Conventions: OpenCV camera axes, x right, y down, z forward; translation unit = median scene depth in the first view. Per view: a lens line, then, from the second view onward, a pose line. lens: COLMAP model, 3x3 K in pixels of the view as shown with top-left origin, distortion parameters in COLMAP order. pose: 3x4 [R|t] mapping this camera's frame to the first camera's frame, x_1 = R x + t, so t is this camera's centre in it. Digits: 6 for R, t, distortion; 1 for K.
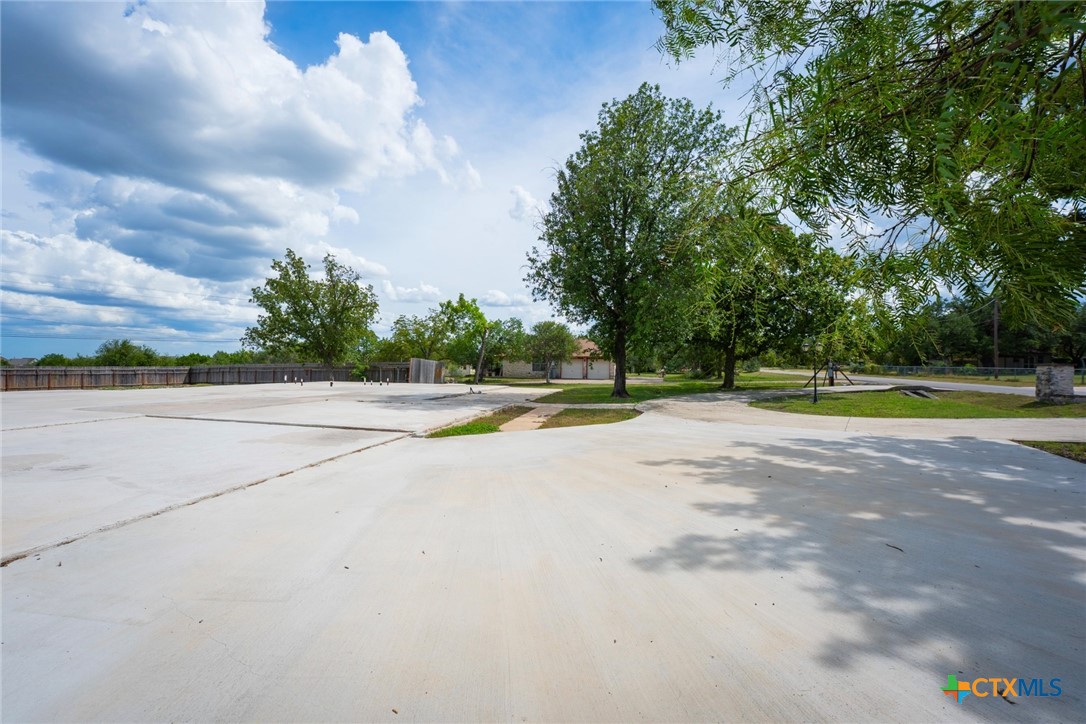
lens RADIAL K [[453.9, 0, 542.8], [0, 453.9, 373.5], [0, 0, 1]] dist [-0.020594, 0.000109]
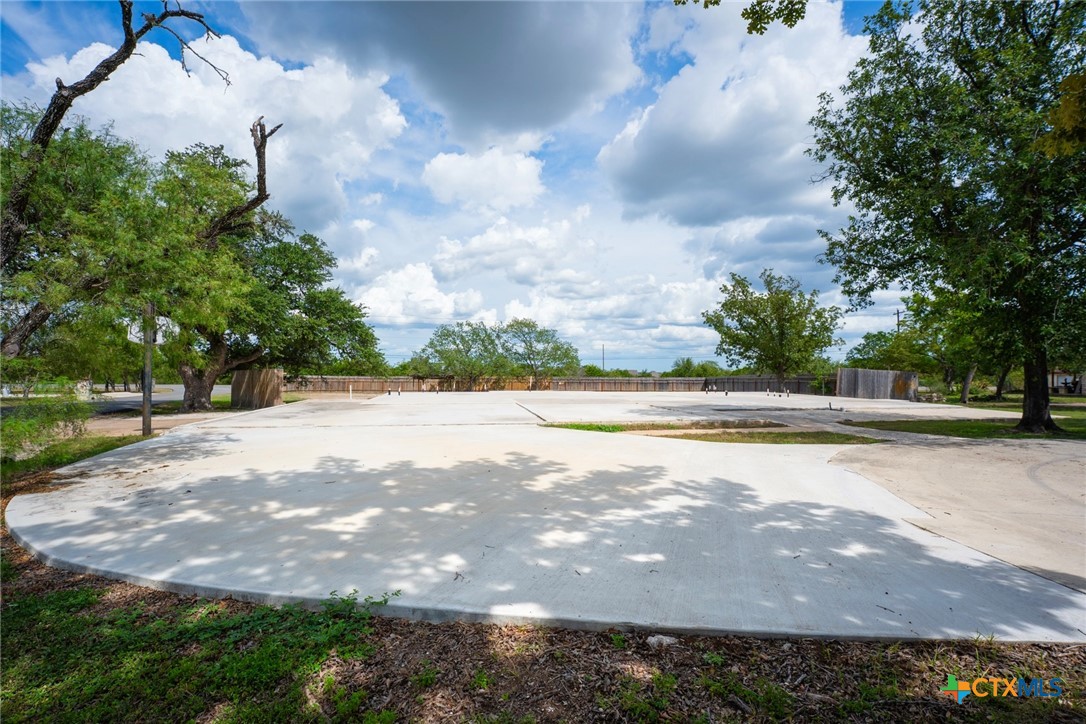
lens RADIAL K [[445.0, 0, 538.8], [0, 445.0, 429.8], [0, 0, 1]] dist [0.001758, 0.000081]
pose [[0.381480, 0.110037, -0.917805, 0.608055], [-0.016614, 0.993545, 0.112212, -0.004793], [0.924228, -0.027558, 0.380846, 0.226166]]
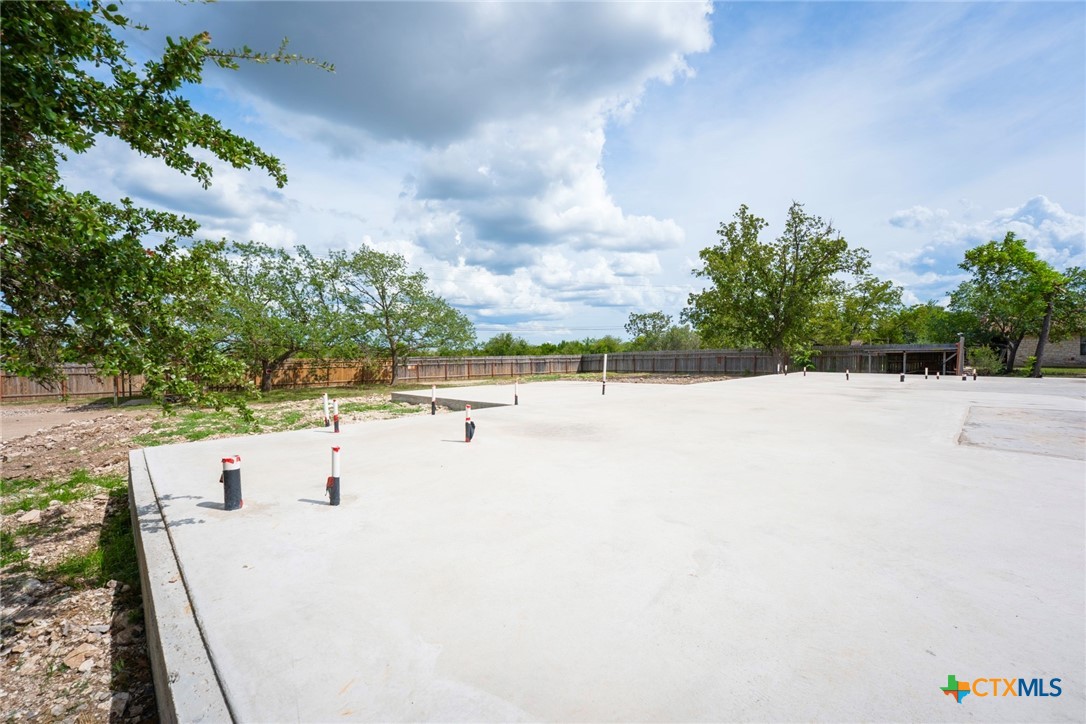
lens RADIAL K [[467.3, 0, 545.9], [0, 467.3, 357.5], [0, 0, 1]] dist [-0.001390, -0.000053]
pose [[0.823413, -0.008903, -0.567372, -0.747312], [0.005993, 0.999958, -0.006994, -0.007638], [0.567410, 0.002358, 0.823432, 0.242766]]
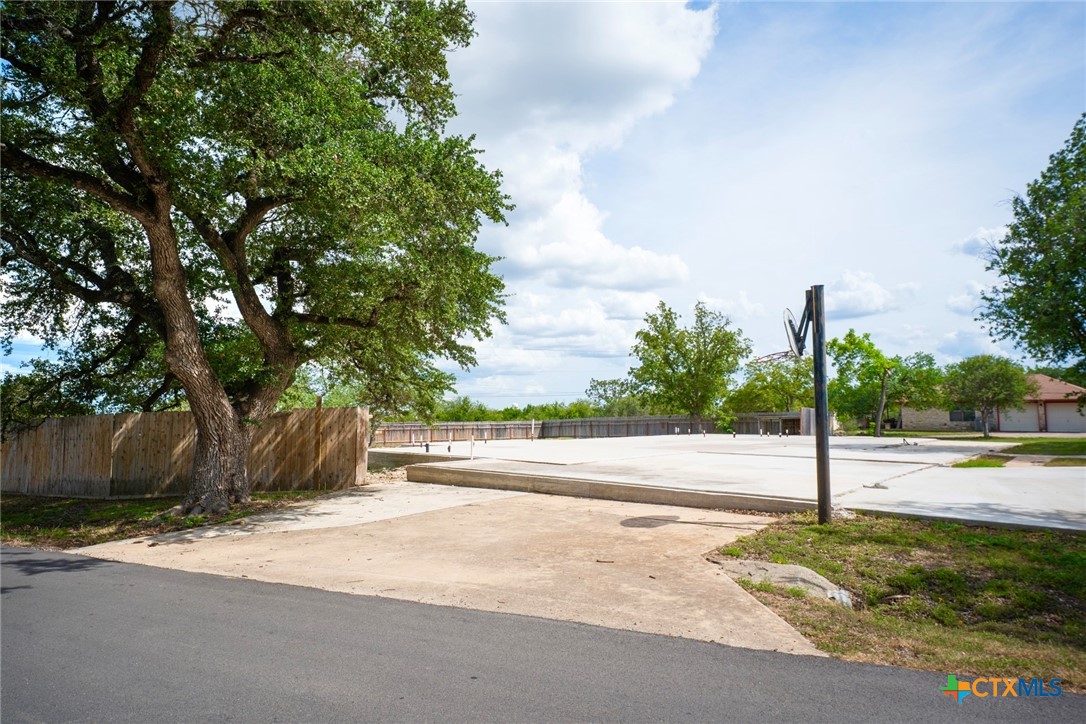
lens RADIAL K [[619.1, 0, 543.0], [0, 619.1, 362.0], [0, 0, 1]] dist [0.002034, -0.000272]
pose [[0.851096, -0.060666, -0.521493, -0.150682], [0.004482, 0.994105, -0.108330, 0.012508], [0.524990, 0.089862, 0.846351, -0.564732]]
